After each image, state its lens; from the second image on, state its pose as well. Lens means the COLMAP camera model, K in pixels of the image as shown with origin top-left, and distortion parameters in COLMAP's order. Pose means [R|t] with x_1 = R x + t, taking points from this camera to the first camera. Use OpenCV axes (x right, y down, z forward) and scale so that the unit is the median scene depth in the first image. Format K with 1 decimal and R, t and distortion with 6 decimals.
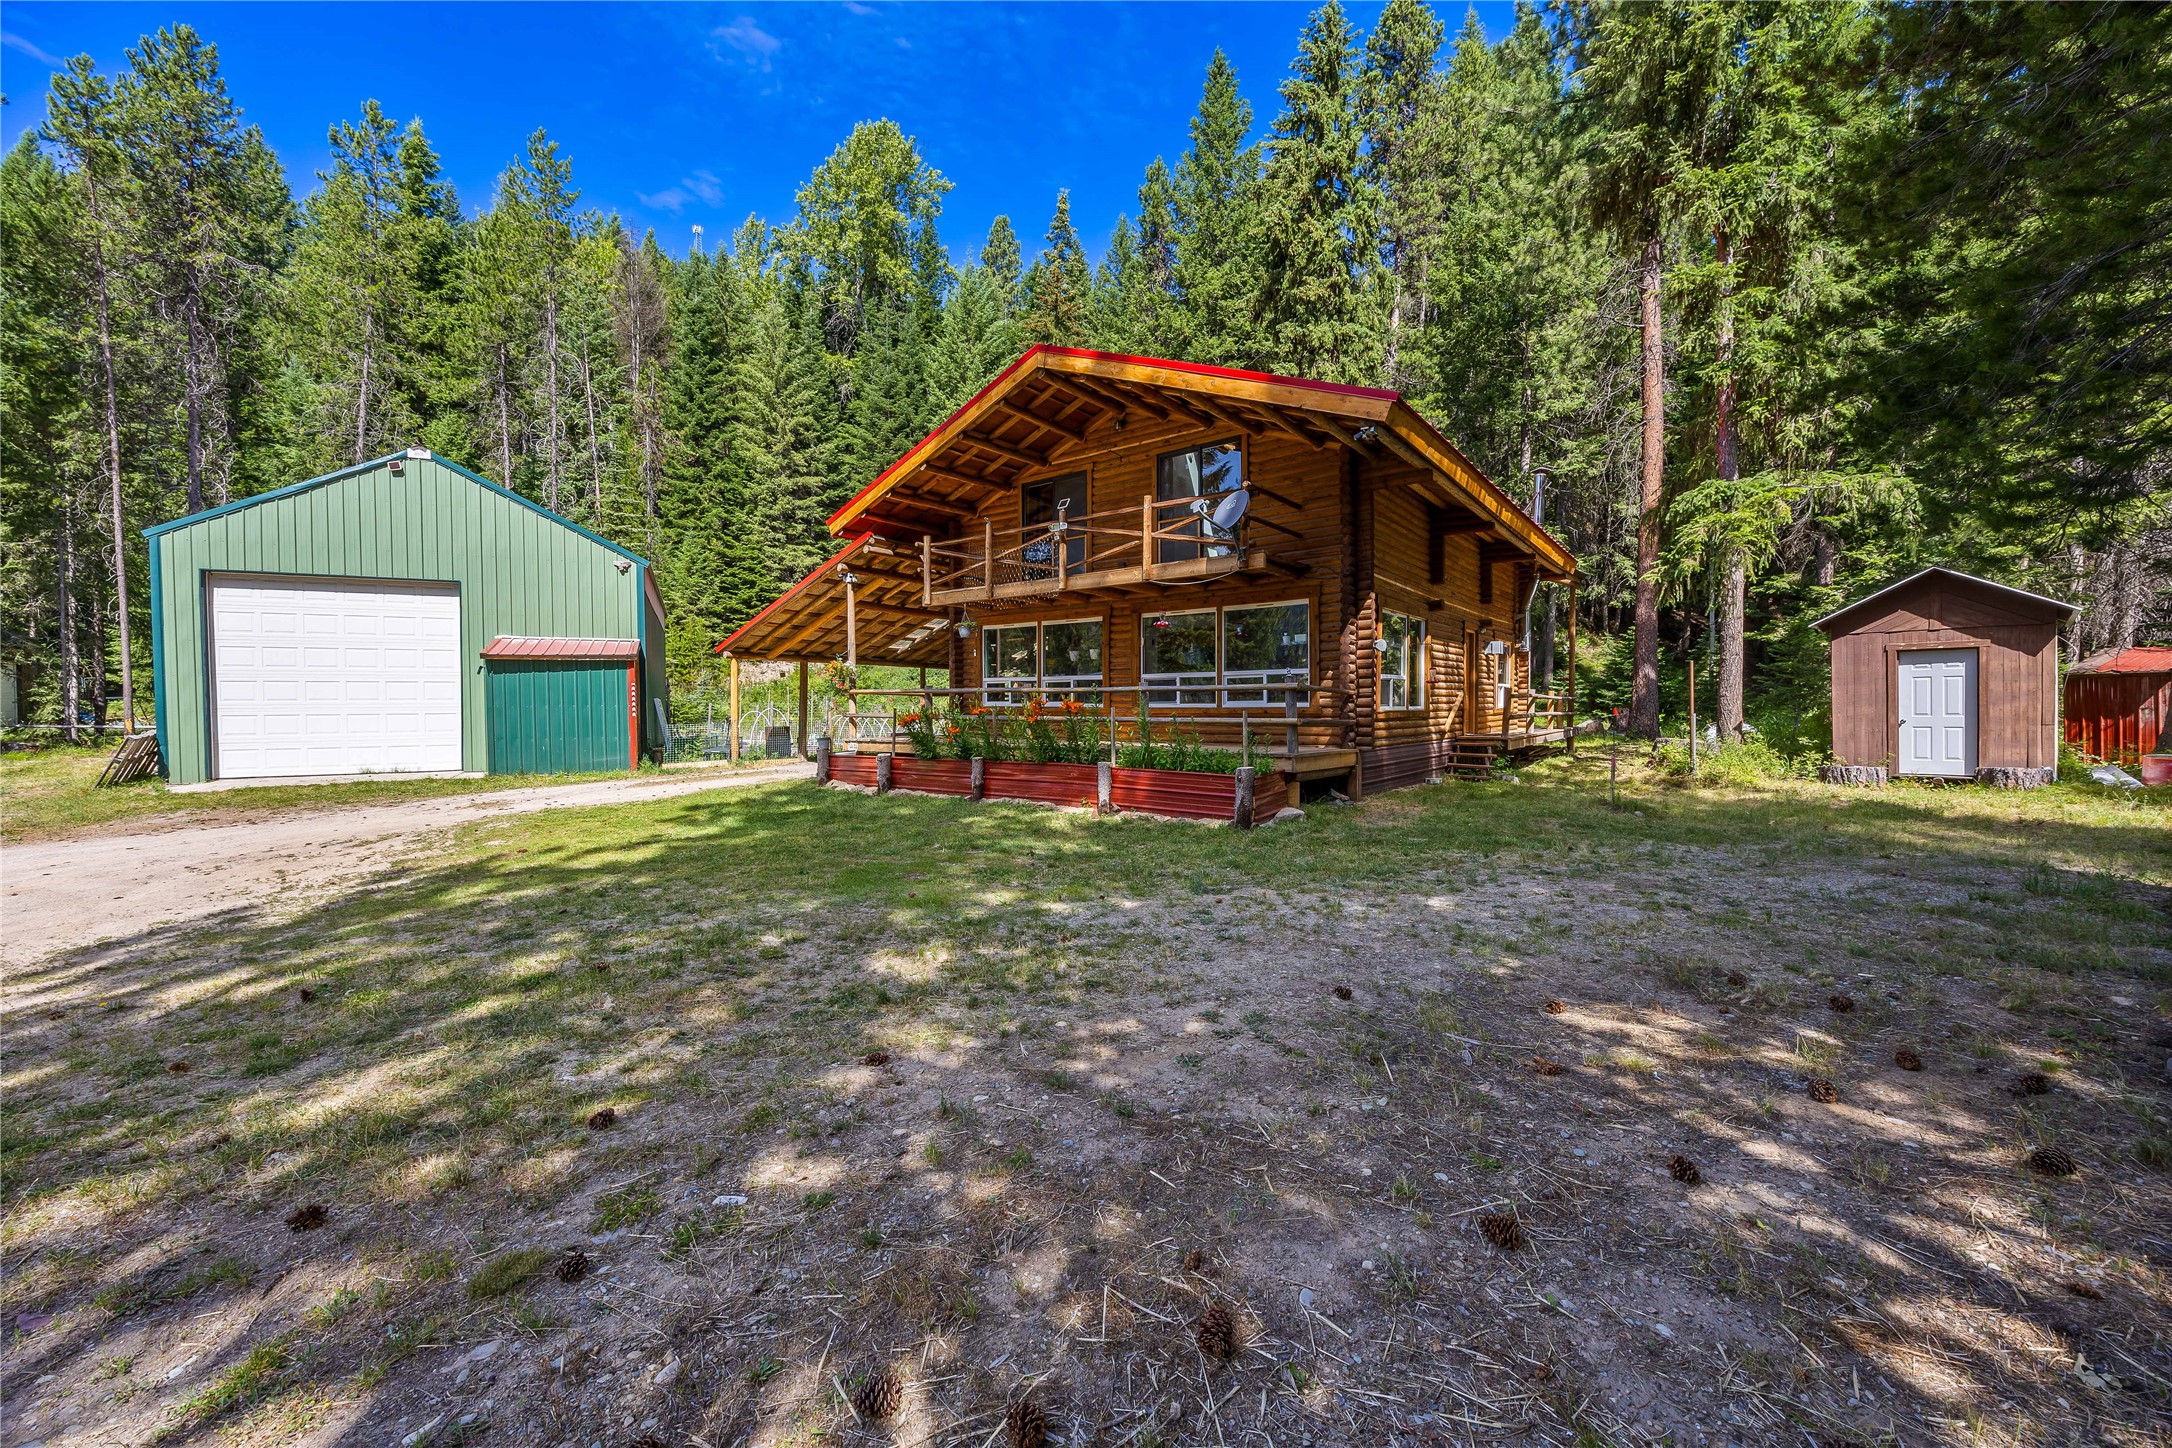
lens RADIAL K [[827.1, 0, 1086.0], [0, 827.1, 724.0], [0, 0, 1]] dist [0.000645, -0.000369]
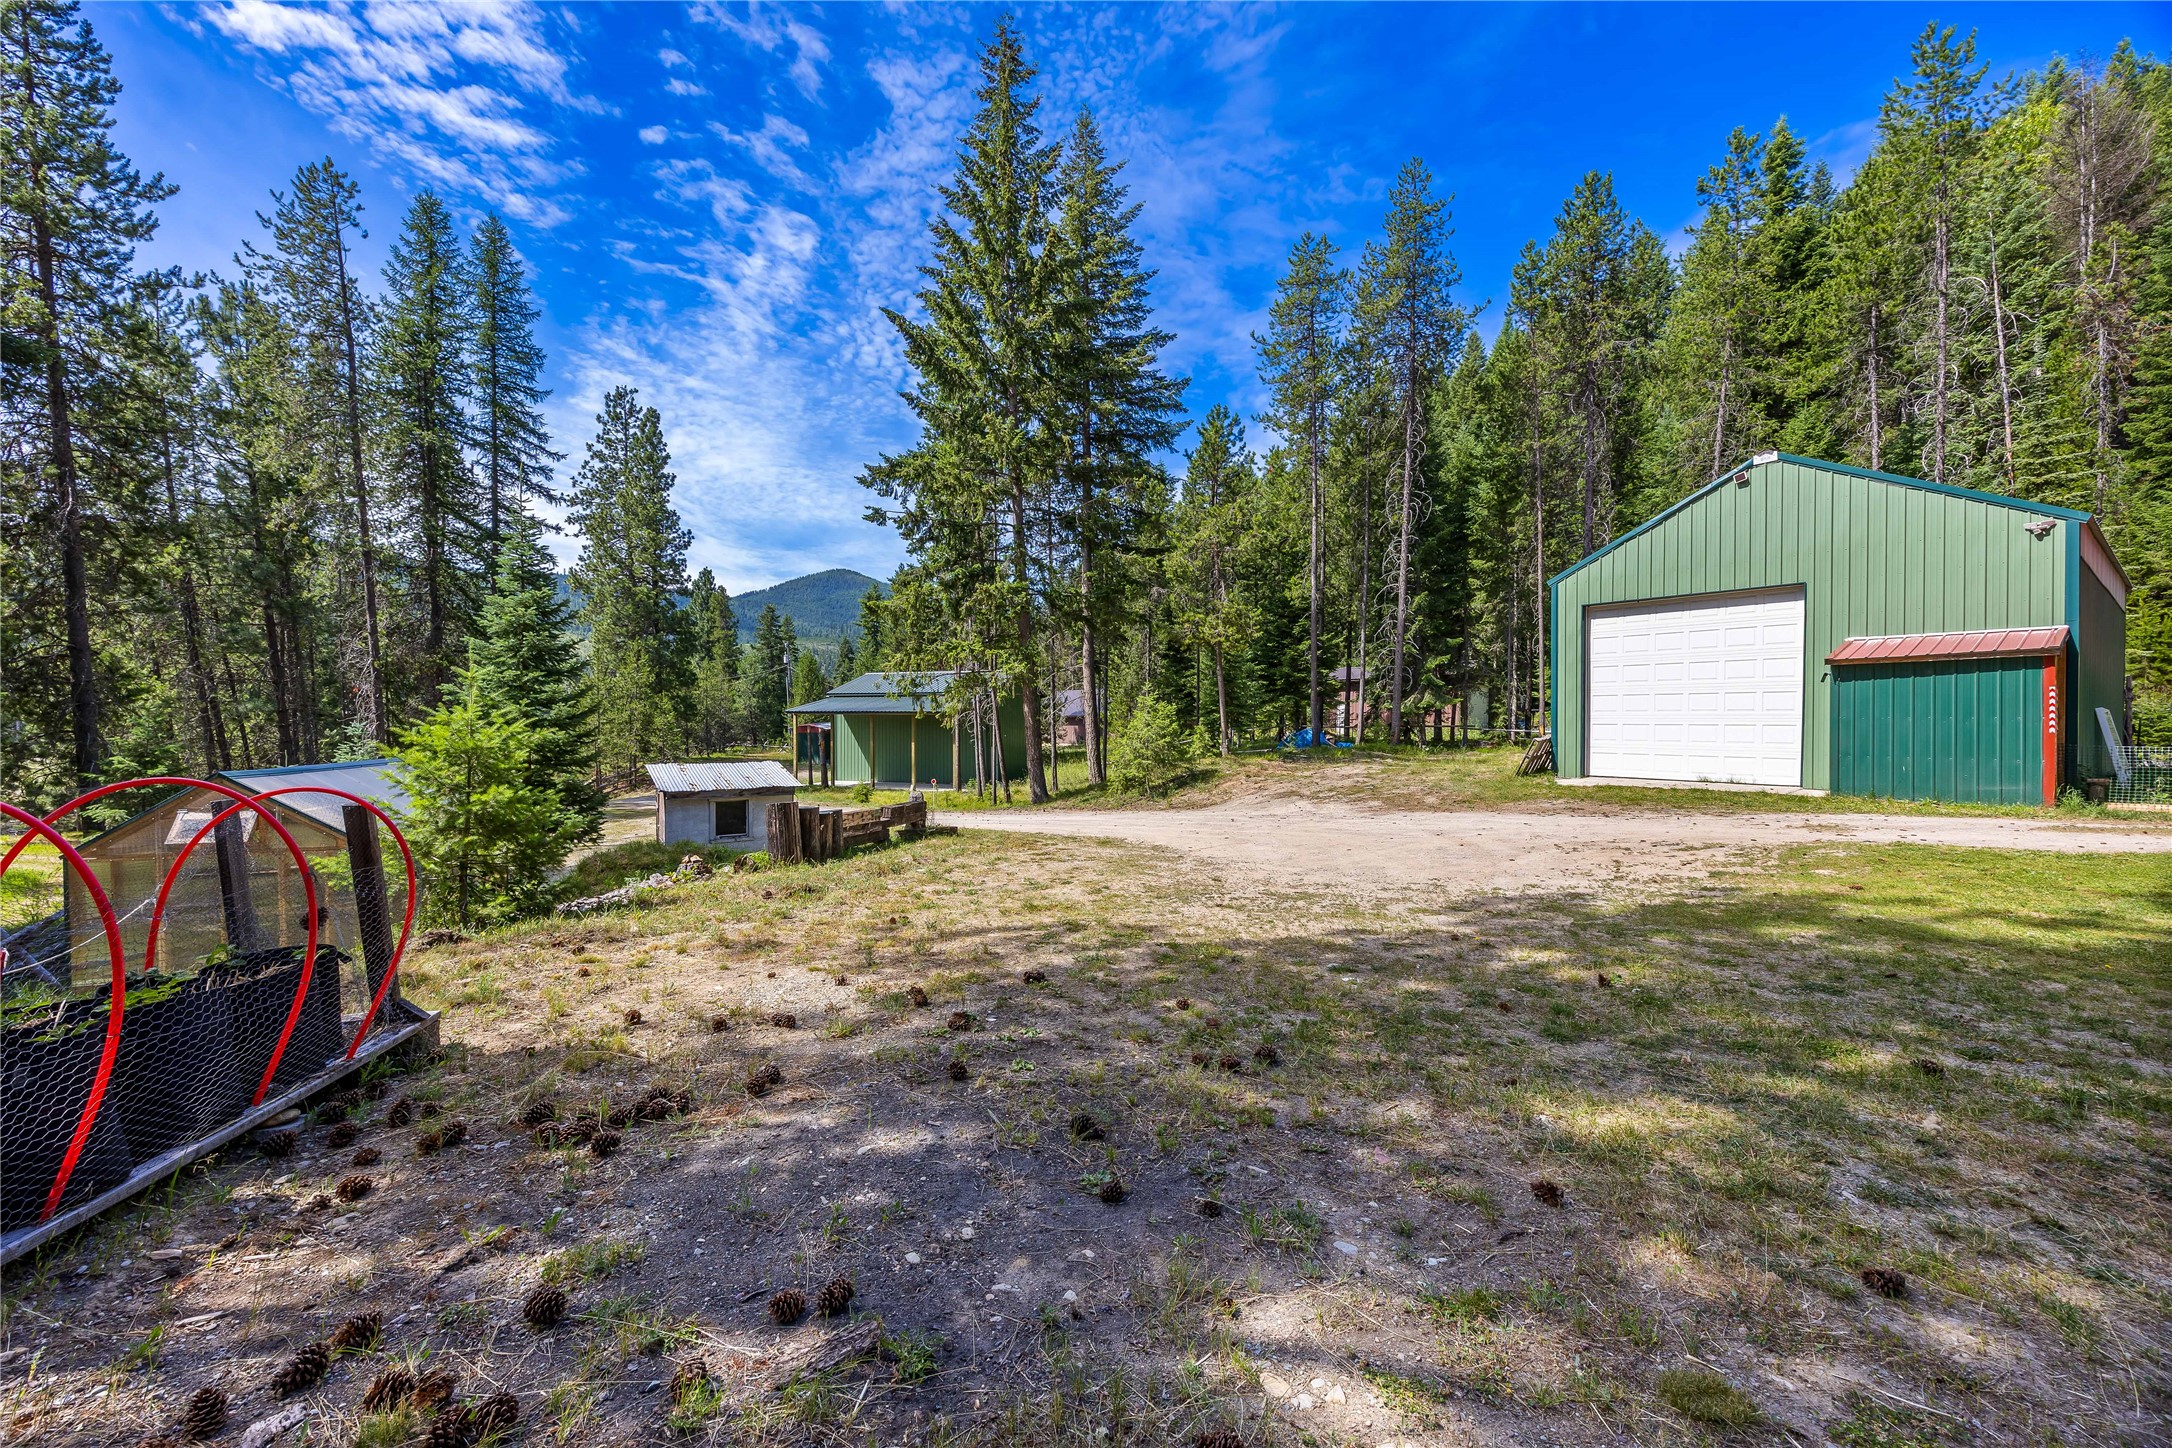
lens RADIAL K [[827.1, 0, 1086.0], [0, 827.1, 724.0], [0, 0, 1]] dist [0.000645, -0.000369]
pose [[0.195356, 0.013181, -0.980644, -0.002838], [-0.026895, 0.999606, 0.008078, -0.000042], [0.980364, 0.024796, 0.195633, 0.031178]]
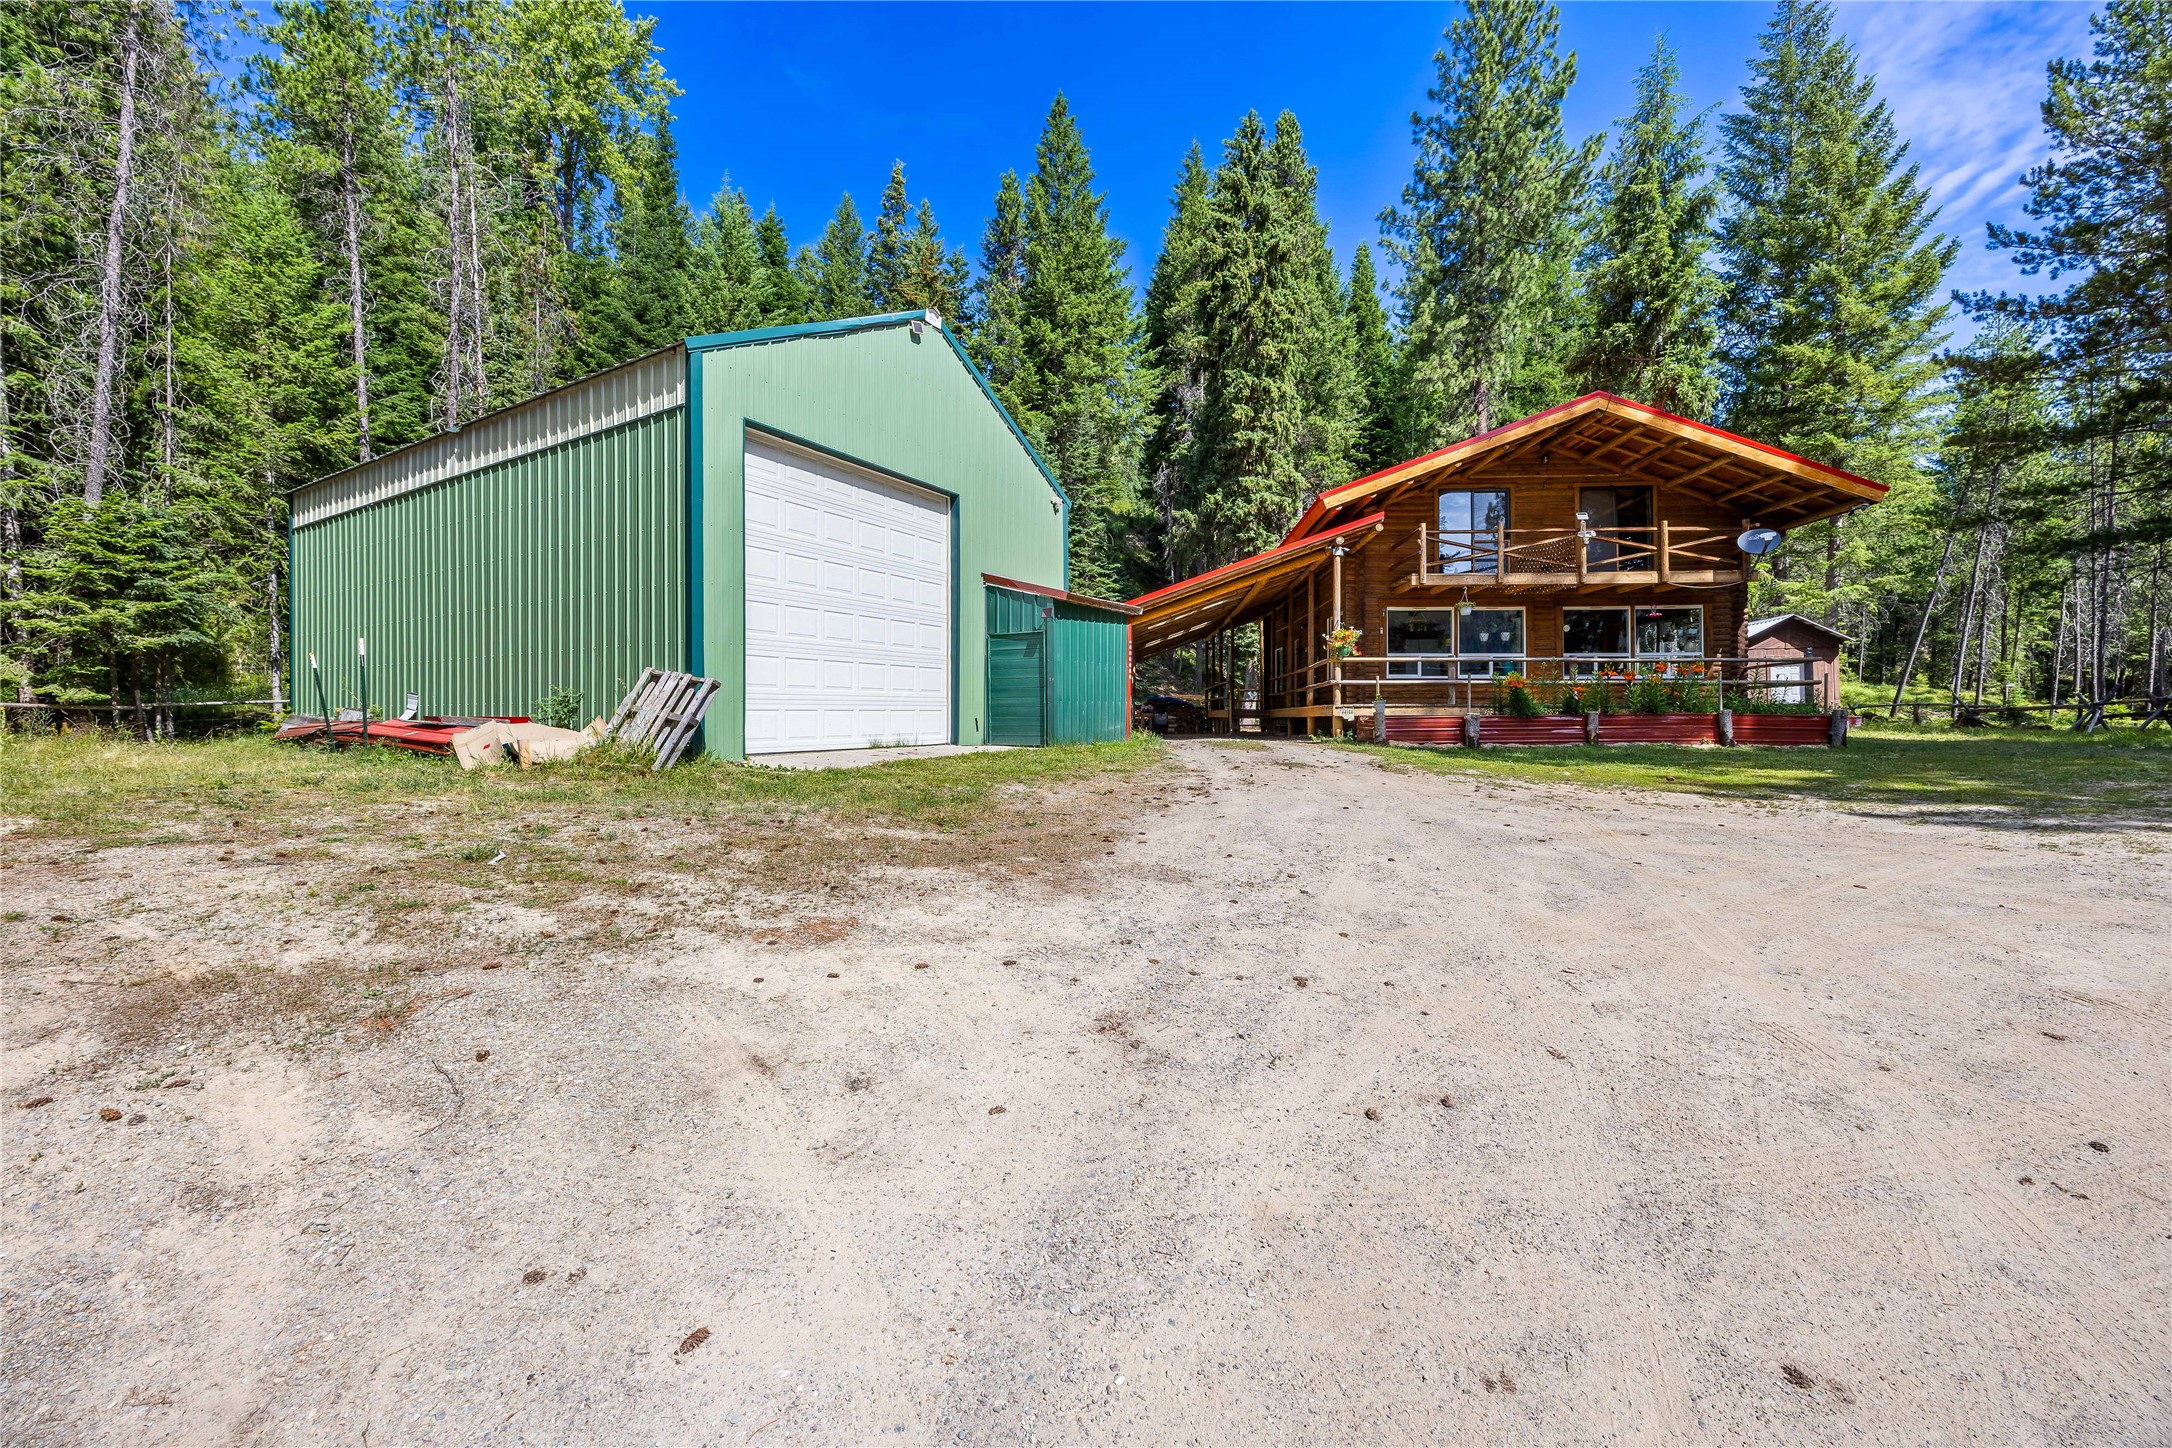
lens RADIAL K [[827.1, 0, 1086.0], [0, 827.1, 724.0], [0, 0, 1]] dist [0.000645, -0.000369]
pose [[0.813153, -0.004474, 0.582033, -0.919811], [0.016924, 0.999729, -0.015959, 0.042519], [-0.581804, 0.022828, 0.813008, 0.267135]]
